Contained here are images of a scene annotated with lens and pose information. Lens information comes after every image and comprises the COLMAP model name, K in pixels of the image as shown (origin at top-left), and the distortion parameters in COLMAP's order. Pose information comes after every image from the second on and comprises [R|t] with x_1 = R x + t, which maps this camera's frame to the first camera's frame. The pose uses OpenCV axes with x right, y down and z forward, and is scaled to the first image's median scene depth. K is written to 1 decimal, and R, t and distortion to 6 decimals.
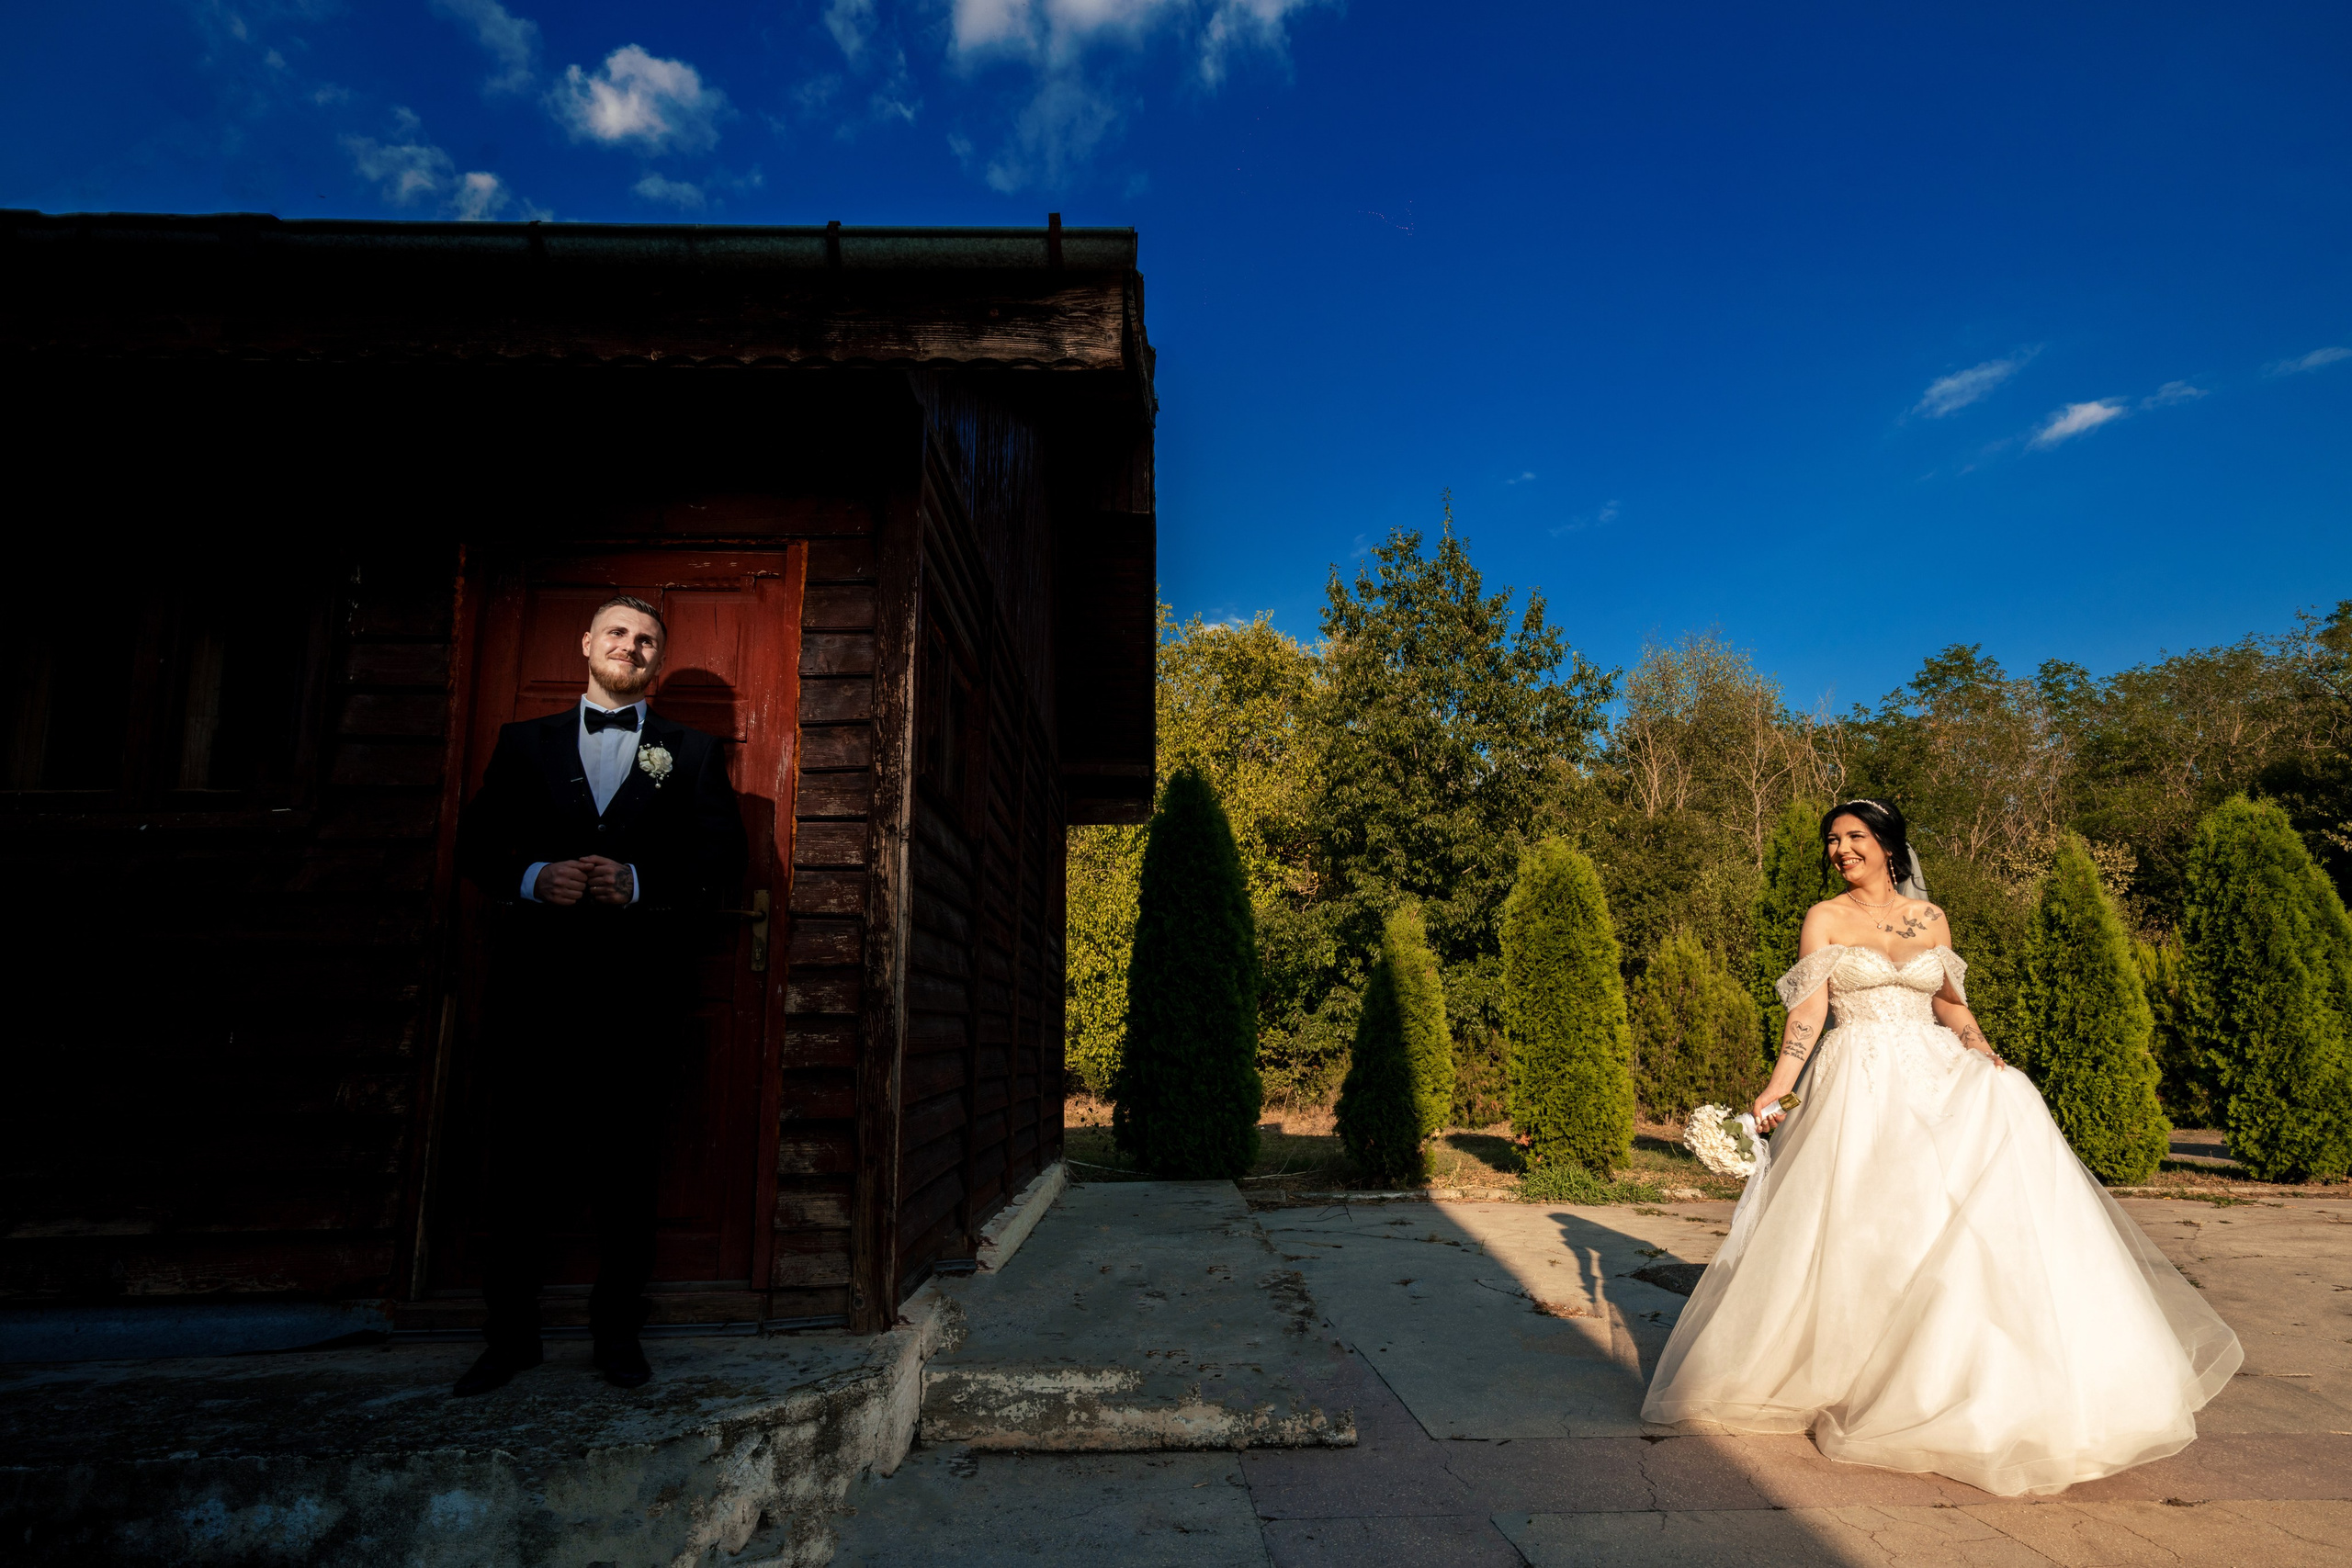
lens RADIAL K [[1230.3, 0, 1233.5], [0, 1230.3, 824.4], [0, 0, 1]] dist [0.012114, -0.001249]
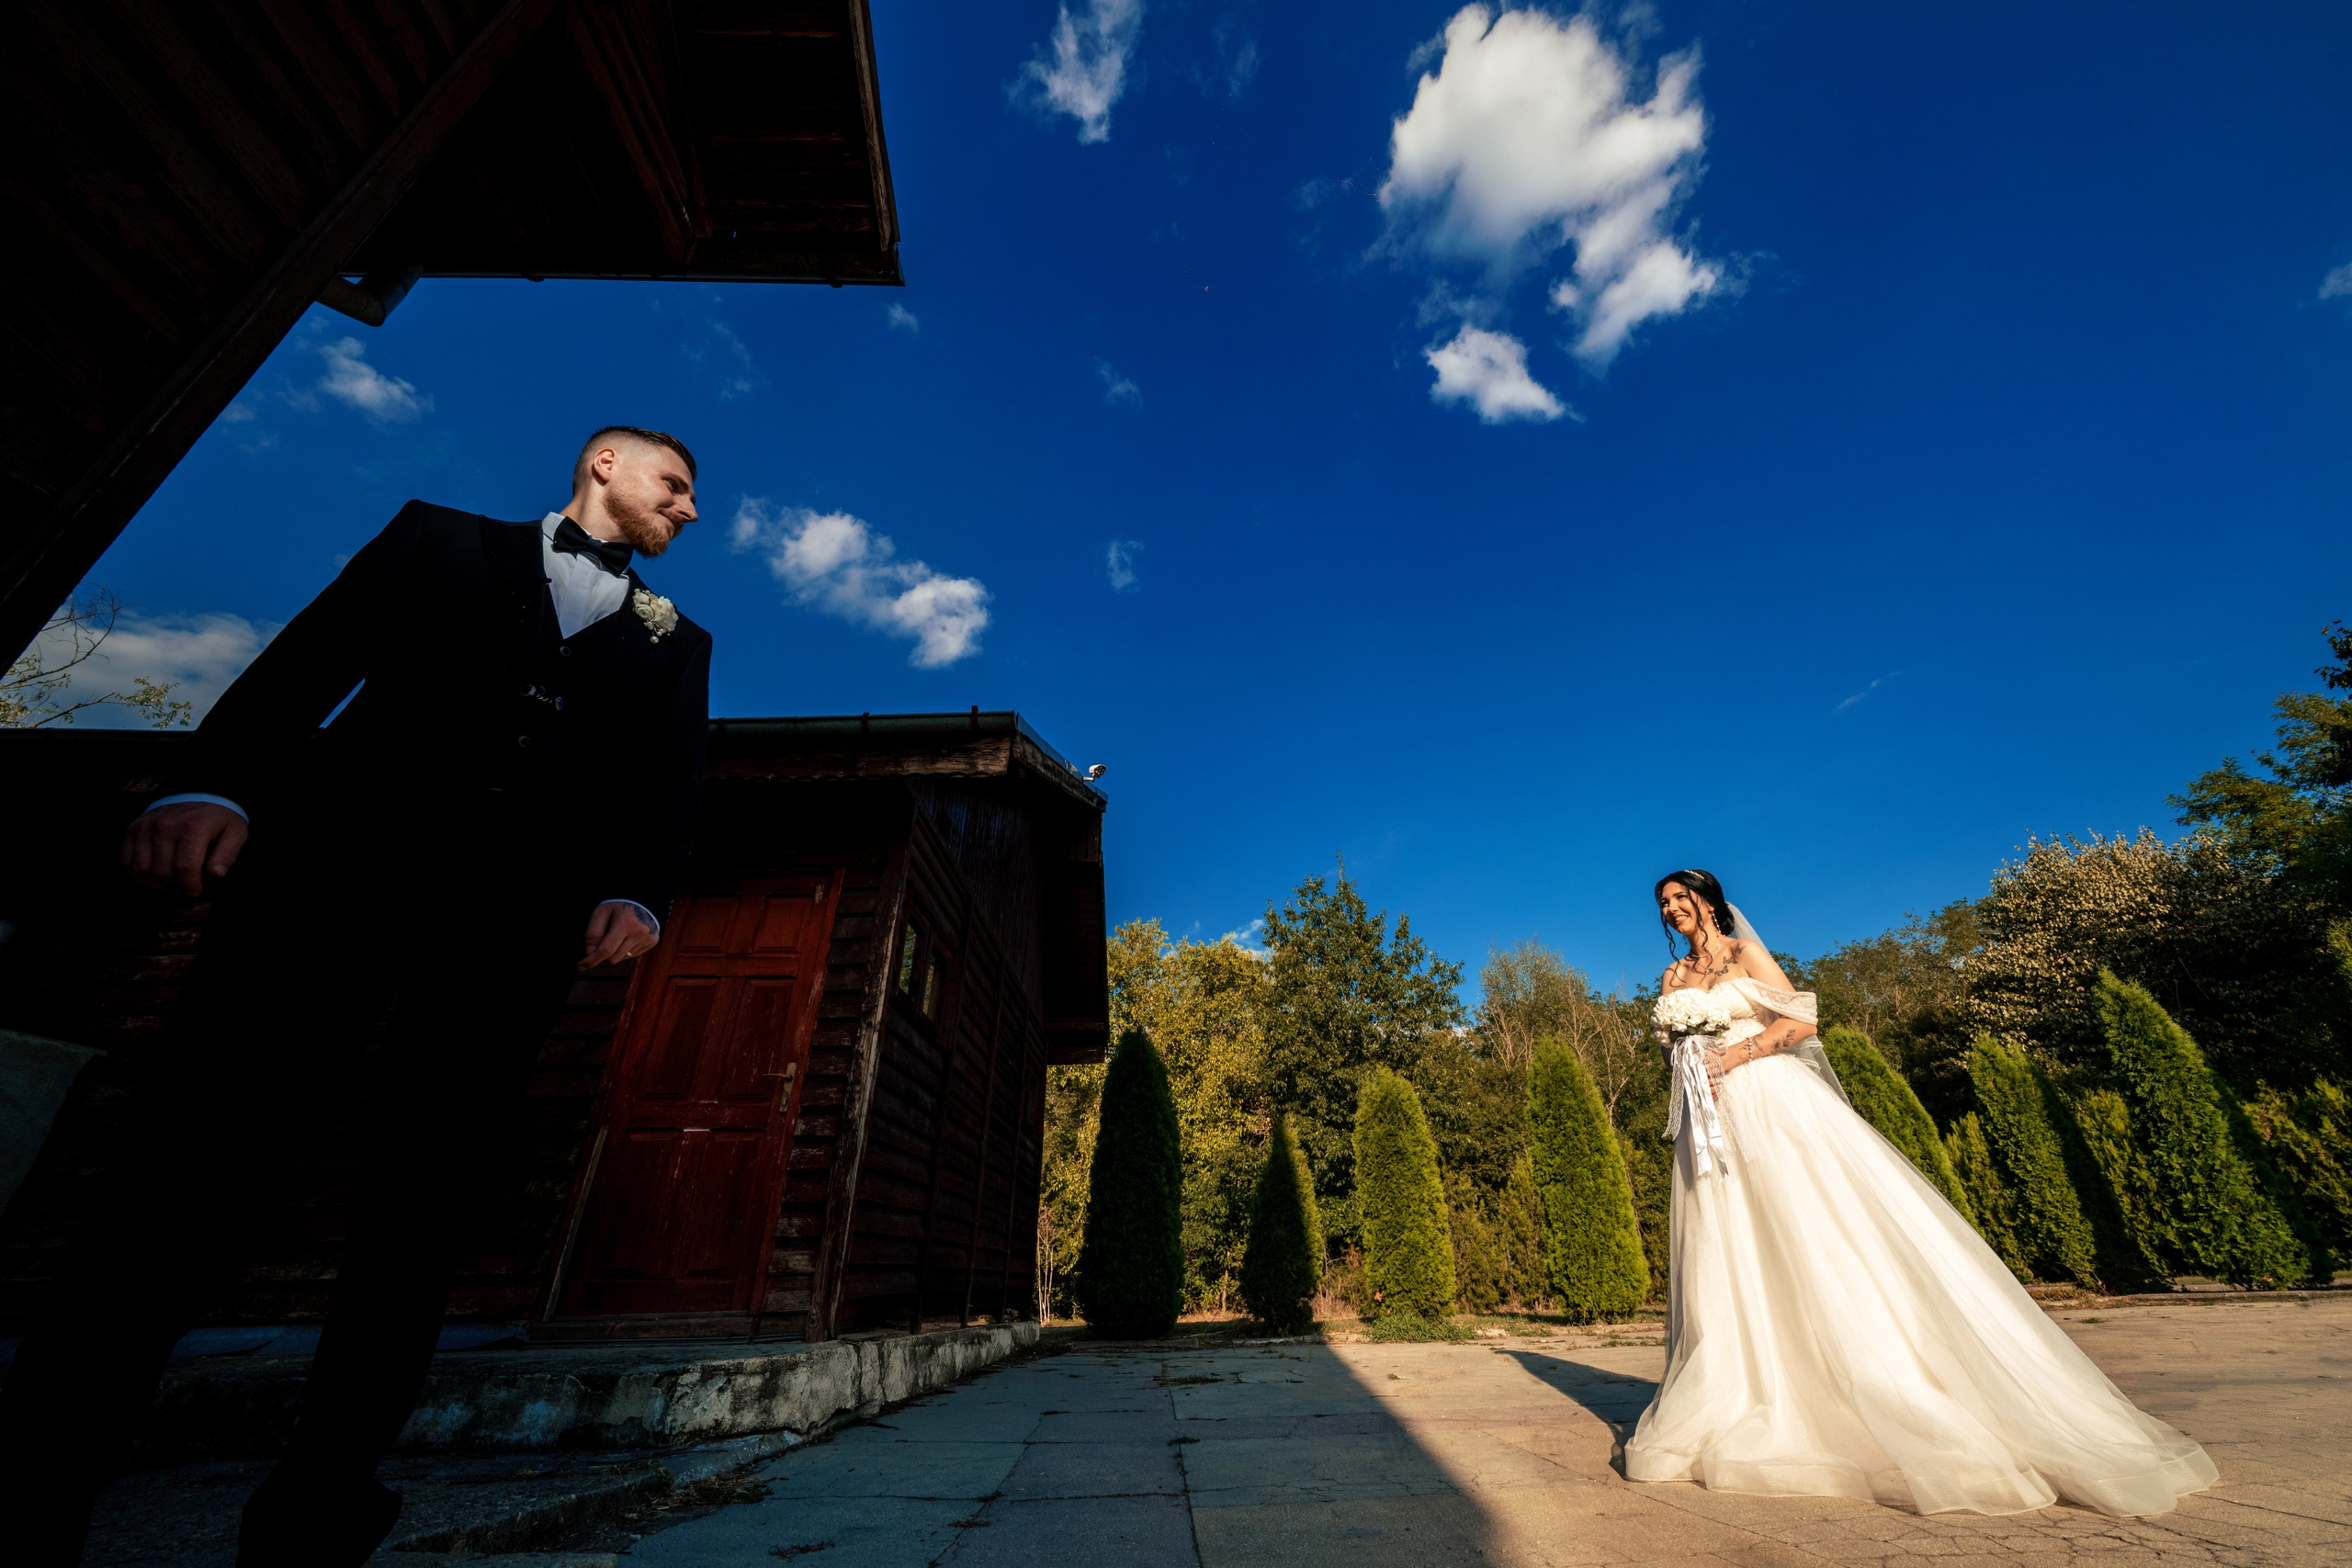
lens RADIAL K [[843.5, 0, 1221.7], [0, 843.5, 785.1], [0, 0, 1]] dist [-0.029627, 0.003946]
pose [[0.999627, -0.026287, 0.007447, 0.074692], [0.027250, 0.939547, -0.341334, 0.034672], [0.001976, 0.341409, 0.939913, -0.079446]]
